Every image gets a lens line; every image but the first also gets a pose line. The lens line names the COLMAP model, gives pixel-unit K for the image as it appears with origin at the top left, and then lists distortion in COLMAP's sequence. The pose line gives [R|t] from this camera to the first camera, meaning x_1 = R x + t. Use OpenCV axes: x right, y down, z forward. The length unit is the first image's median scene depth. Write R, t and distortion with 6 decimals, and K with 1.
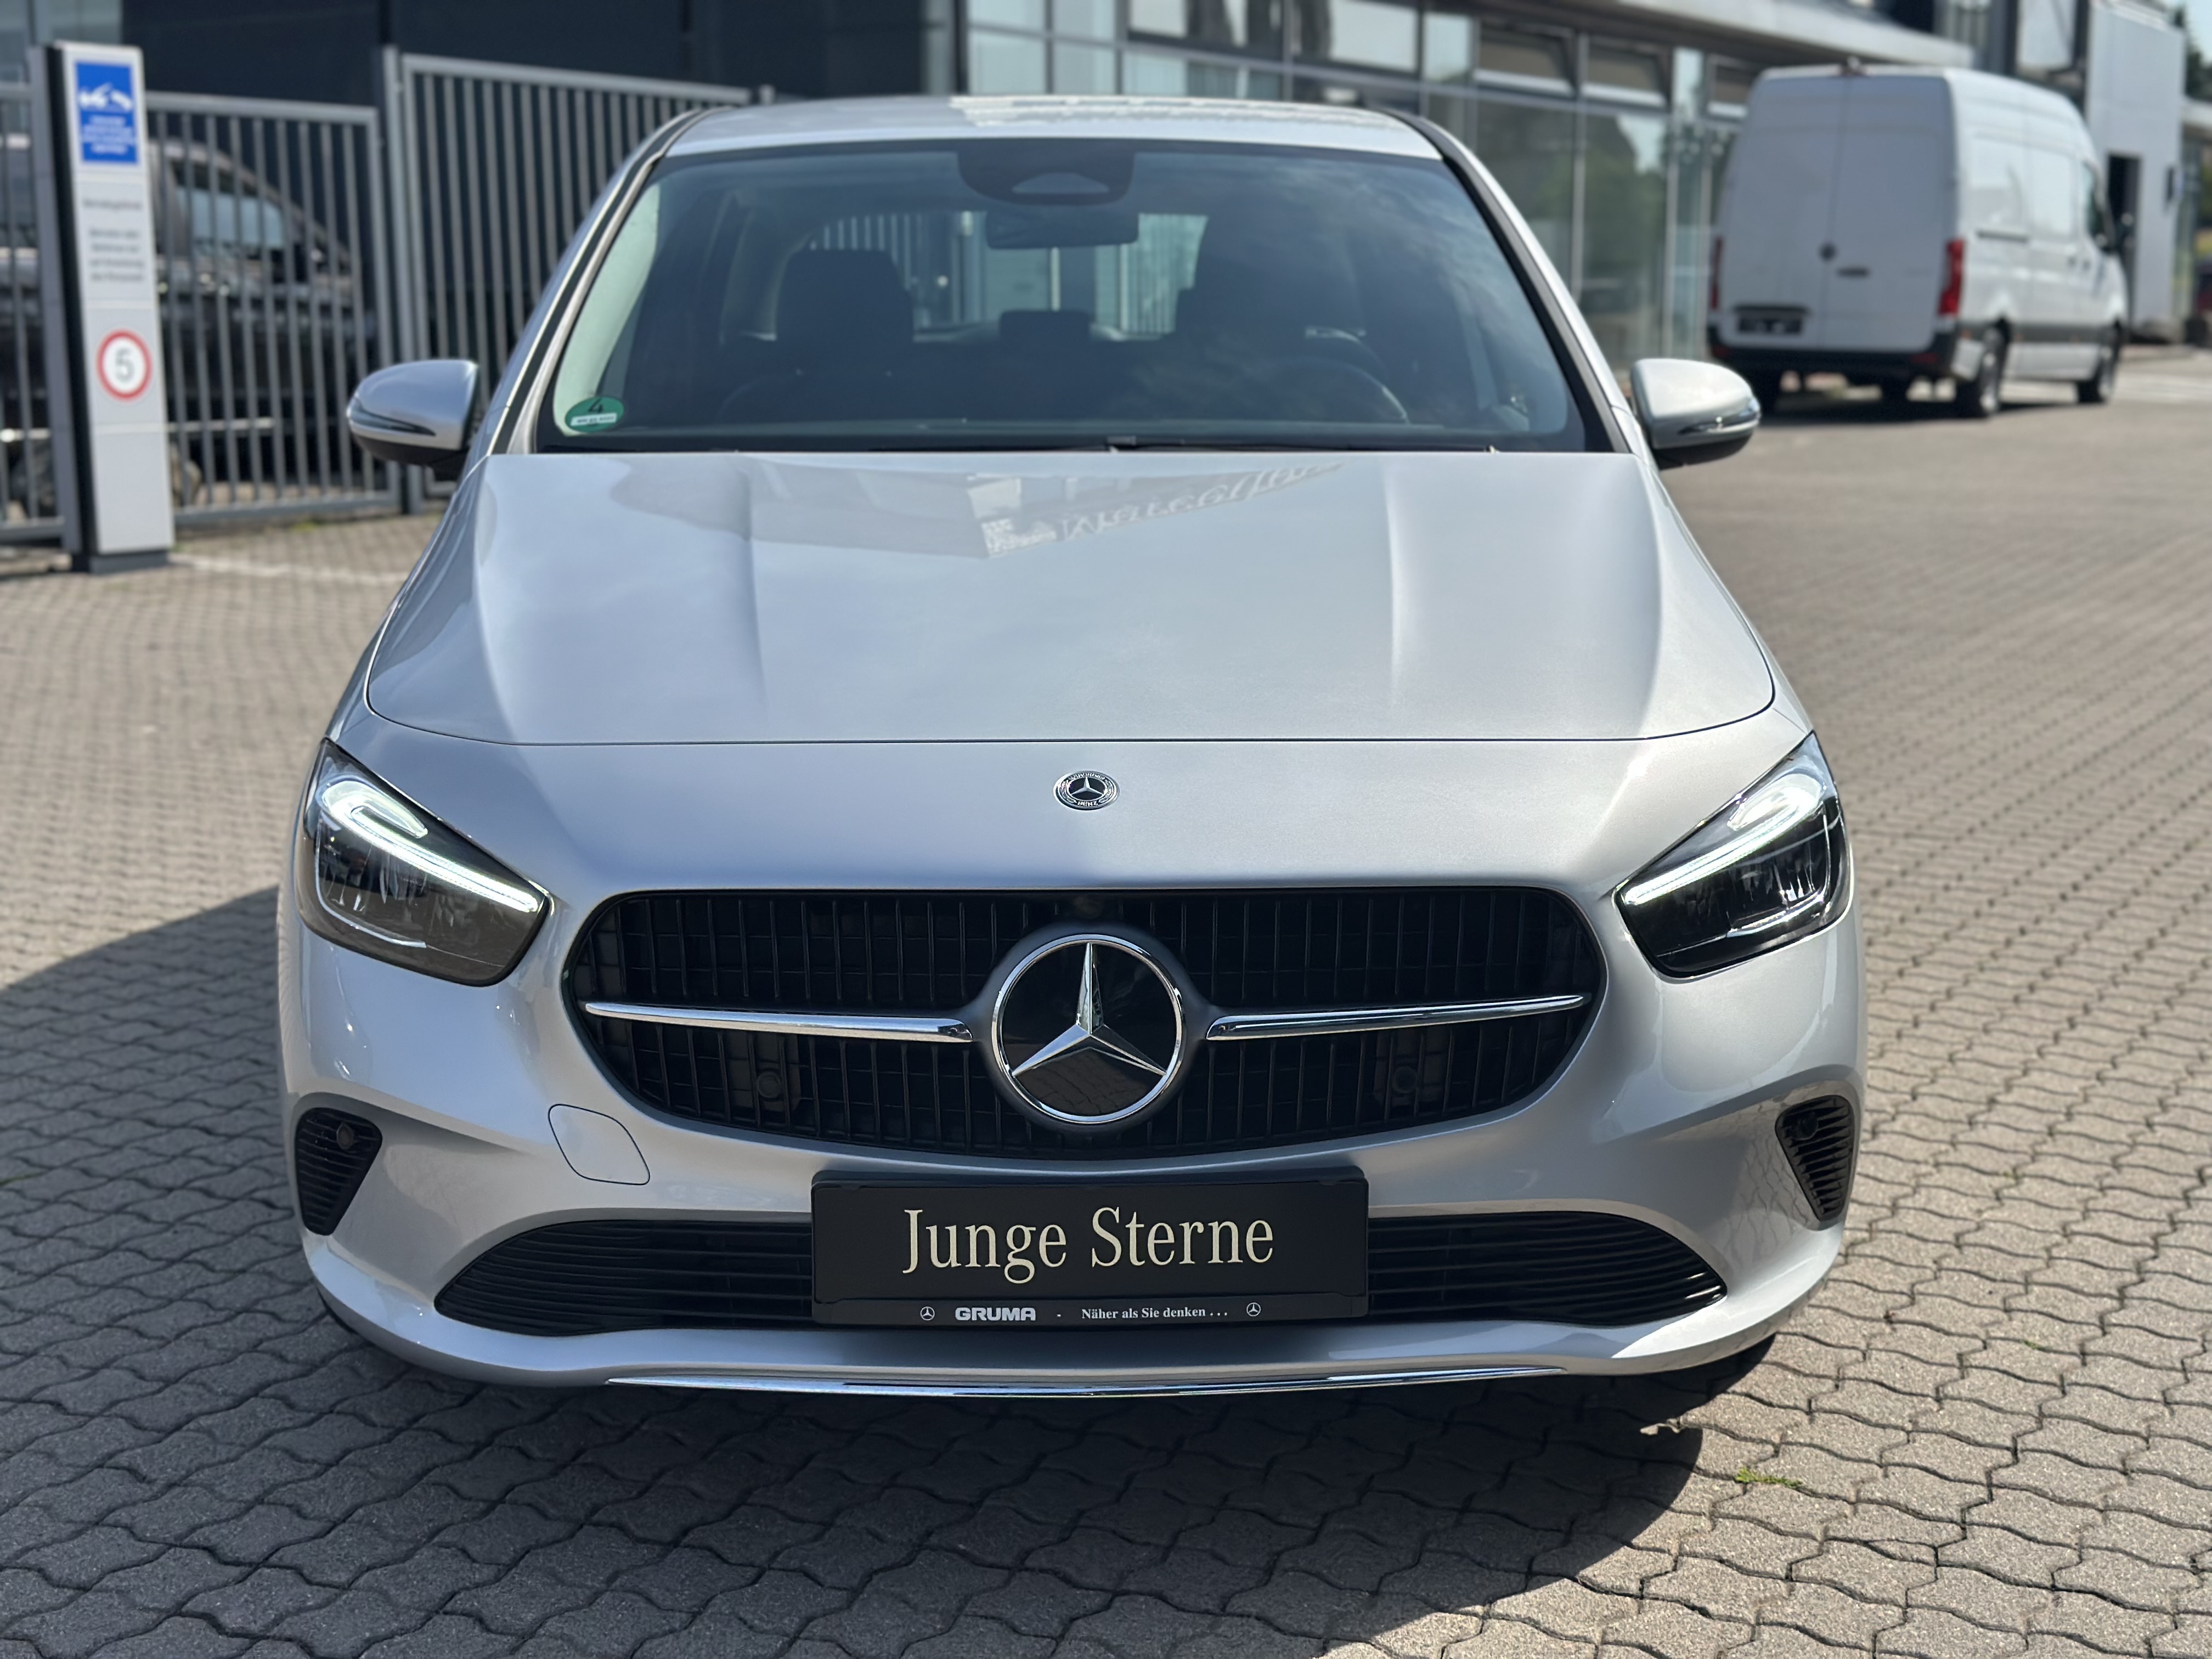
lens RADIAL K [[3295.5, 0, 1106.0], [0, 3295.5, 829.5], [0, 0, 1]] dist [0.029383, 0.231860]
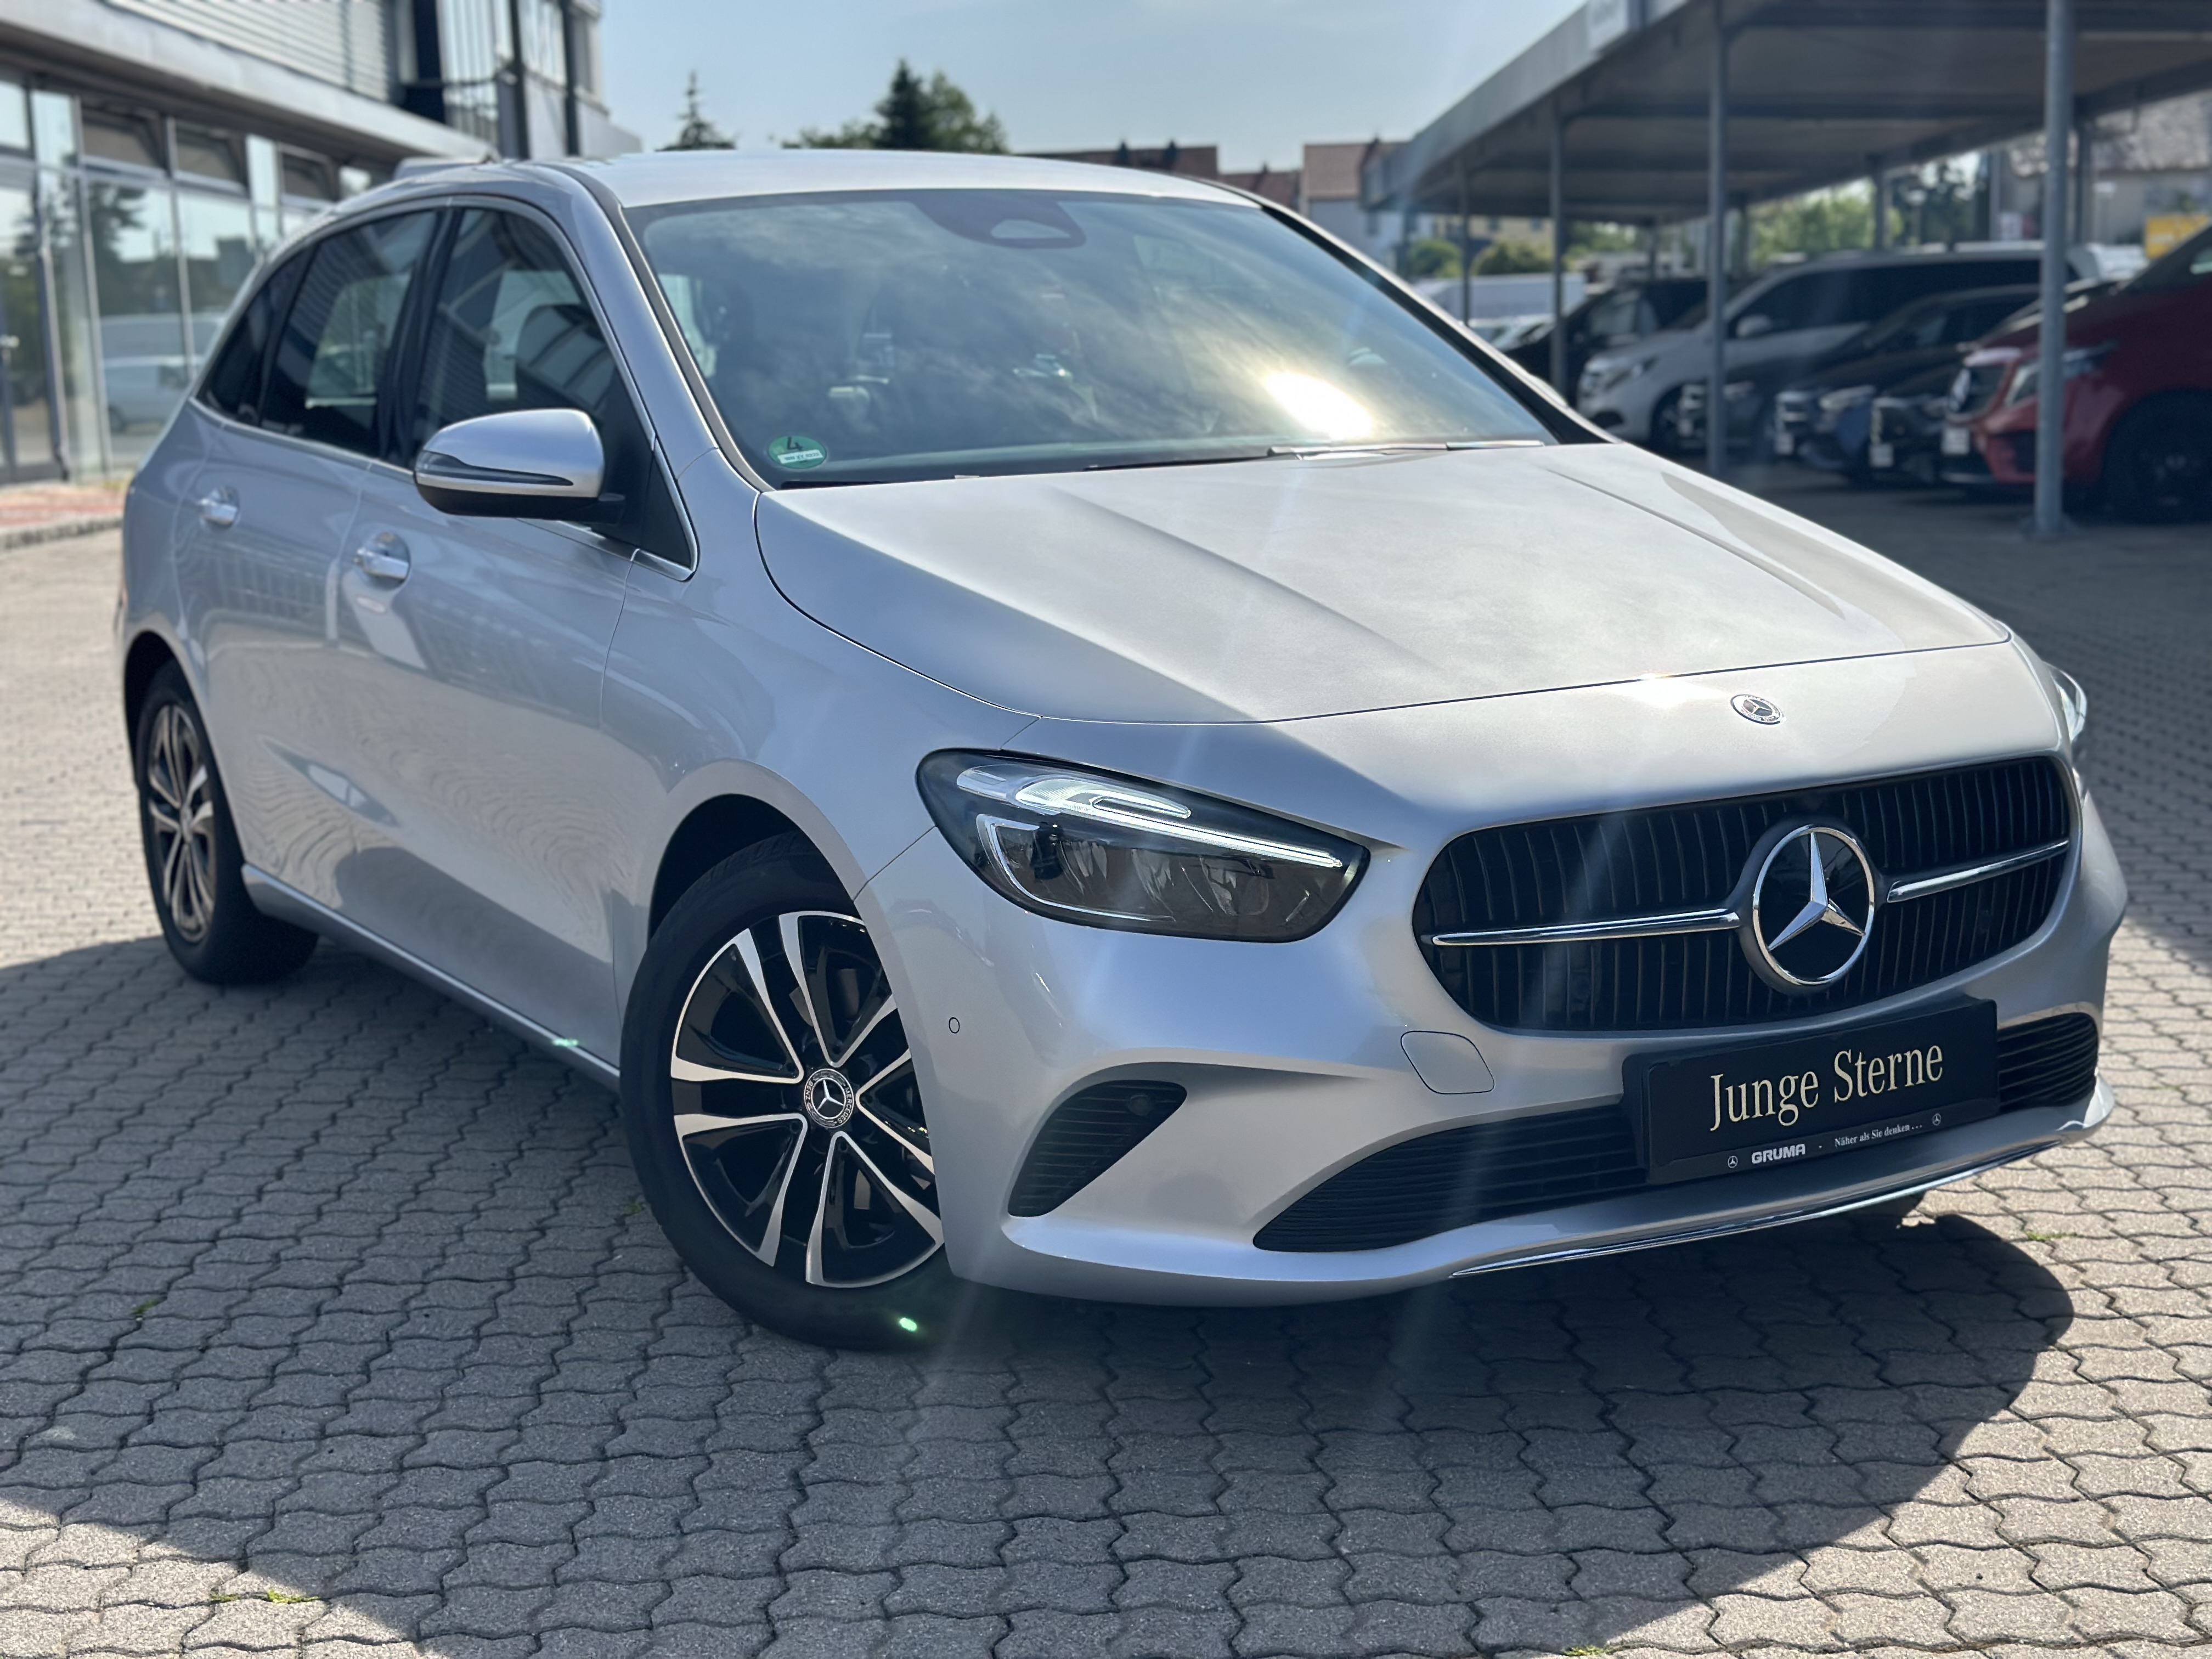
lens RADIAL K [[3295.5, 0, 1106.0], [0, 3295.5, 829.5], [0, 0, 1]] dist [0.029383, 0.231860]
pose [[0.882273, -0.104636, 0.458962, -0.770060], [0.116662, 0.993169, 0.002164, 0.001487], [-0.456054, 0.051634, 0.888453, 0.056284]]
